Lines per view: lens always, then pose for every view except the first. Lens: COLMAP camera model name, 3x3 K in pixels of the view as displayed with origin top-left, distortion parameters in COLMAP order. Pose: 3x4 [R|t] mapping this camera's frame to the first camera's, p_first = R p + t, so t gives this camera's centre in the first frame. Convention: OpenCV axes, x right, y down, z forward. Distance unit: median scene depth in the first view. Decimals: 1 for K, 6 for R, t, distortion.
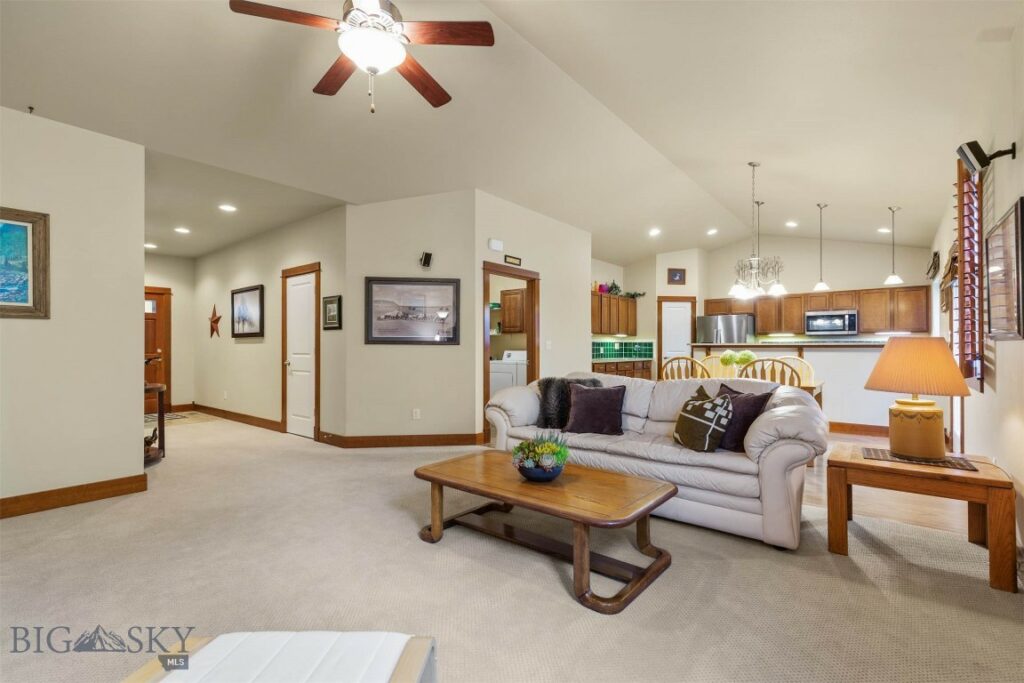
lens RADIAL K [[462.8, 0, 511.6], [0, 462.8, 349.4], [0, 0, 1]] dist [0.003446, -0.000338]
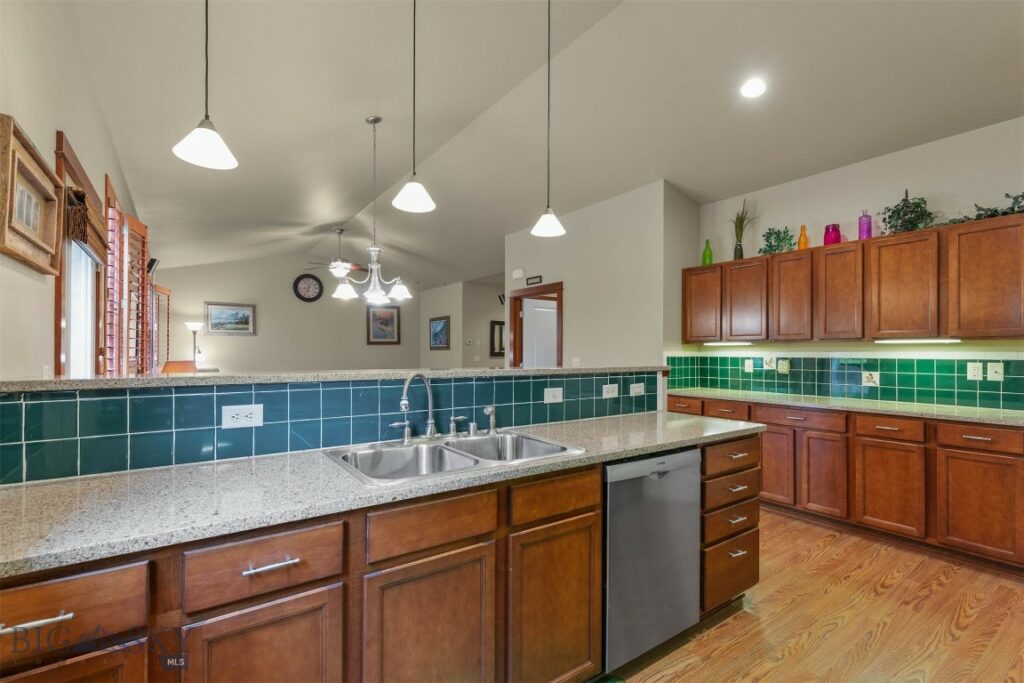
lens RADIAL K [[462.8, 0, 511.6], [0, 462.8, 349.4], [0, 0, 1]] dist [0.003446, -0.000338]
pose [[-0.257844, -0.001638, -0.966185, 0.814707], [-0.007053, 0.999975, 0.000187, -0.026807], [0.966161, 0.006863, -0.257849, 0.960156]]
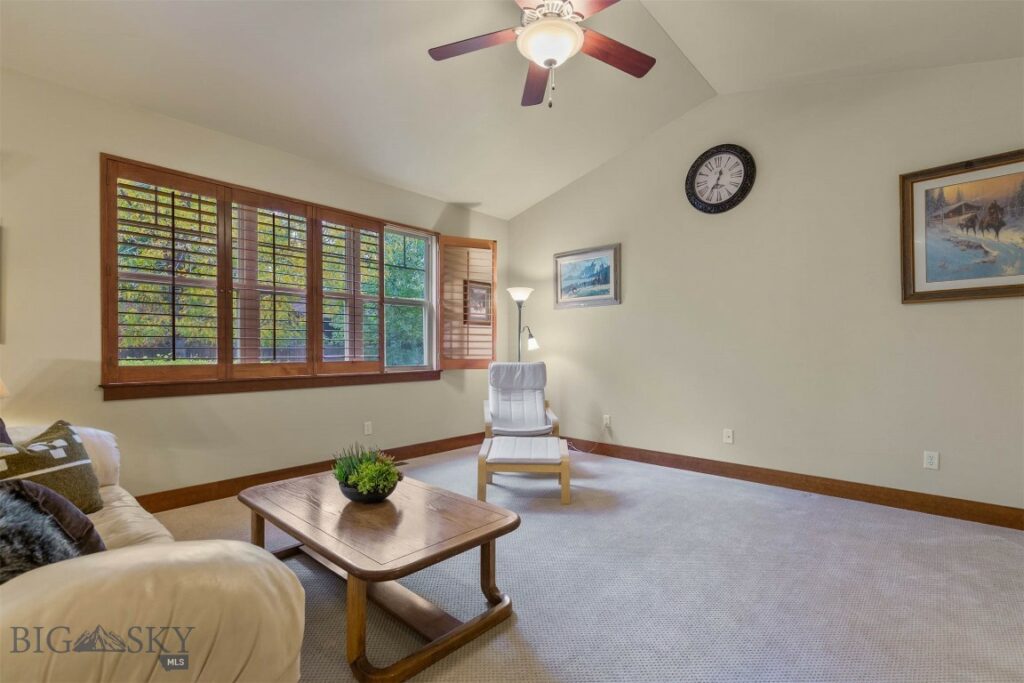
lens RADIAL K [[462.8, 0, 511.6], [0, 462.8, 349.4], [0, 0, 1]] dist [0.003446, -0.000338]
pose [[-0.998881, 0.005348, 0.046994, -0.080536], [0.005704, 0.999956, 0.007432, -0.000088], [-0.046952, 0.007691, -0.998868, 0.627647]]
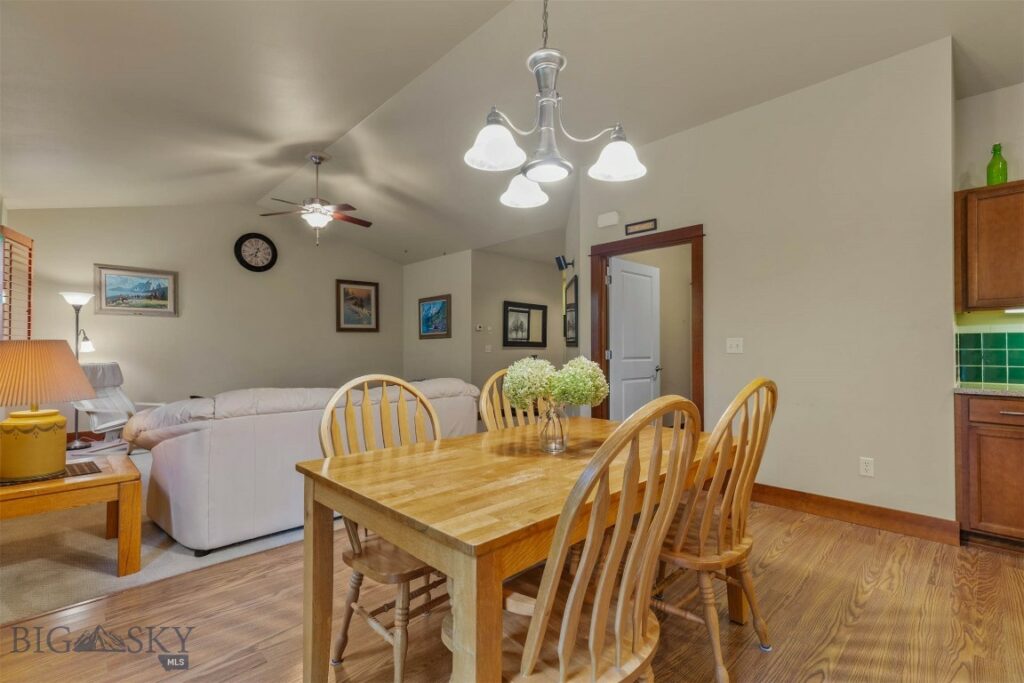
lens RADIAL K [[457.2, 0, 512.0], [0, 457.2, 341.5], [0, 0, 1]] dist [-0.000359, -0.000780]
pose [[-0.110545, -0.012182, -0.993796, 0.568944], [-0.004092, 0.999922, -0.011802, -0.004777], [0.993863, 0.002762, -0.110586, 0.690870]]
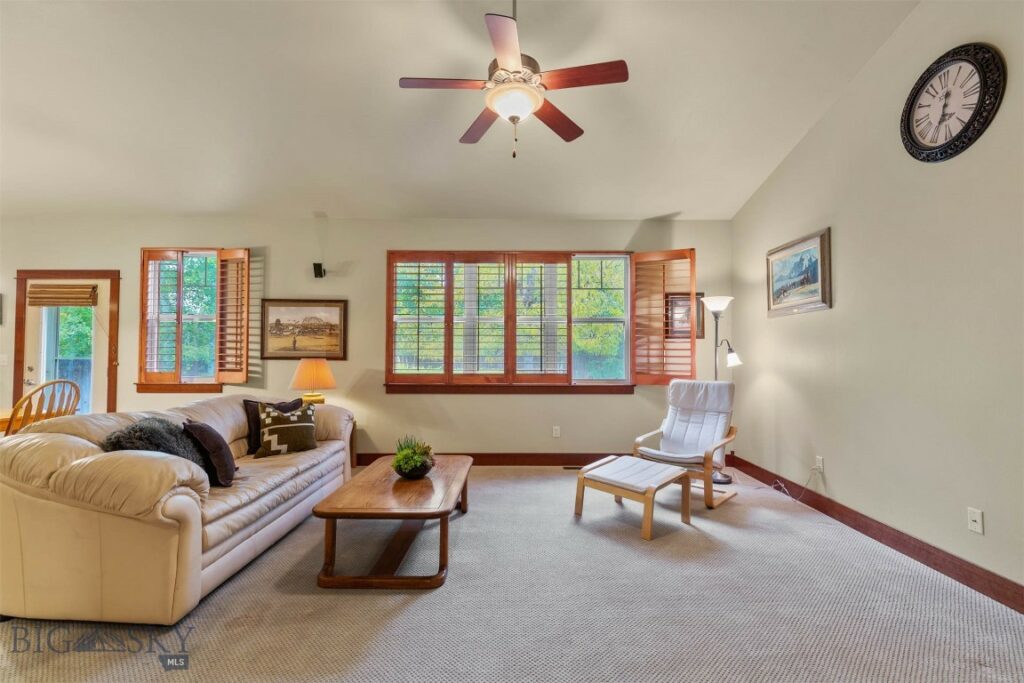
lens RADIAL K [[457.2, 0, 512.0], [0, 457.2, 341.5], [0, 0, 1]] dist [-0.000359, -0.000780]
pose [[-0.638746, 0.025406, 0.768998, -0.351204], [0.006154, 0.999591, -0.027913, -0.011919], [-0.769393, -0.013097, -0.638641, 0.534129]]
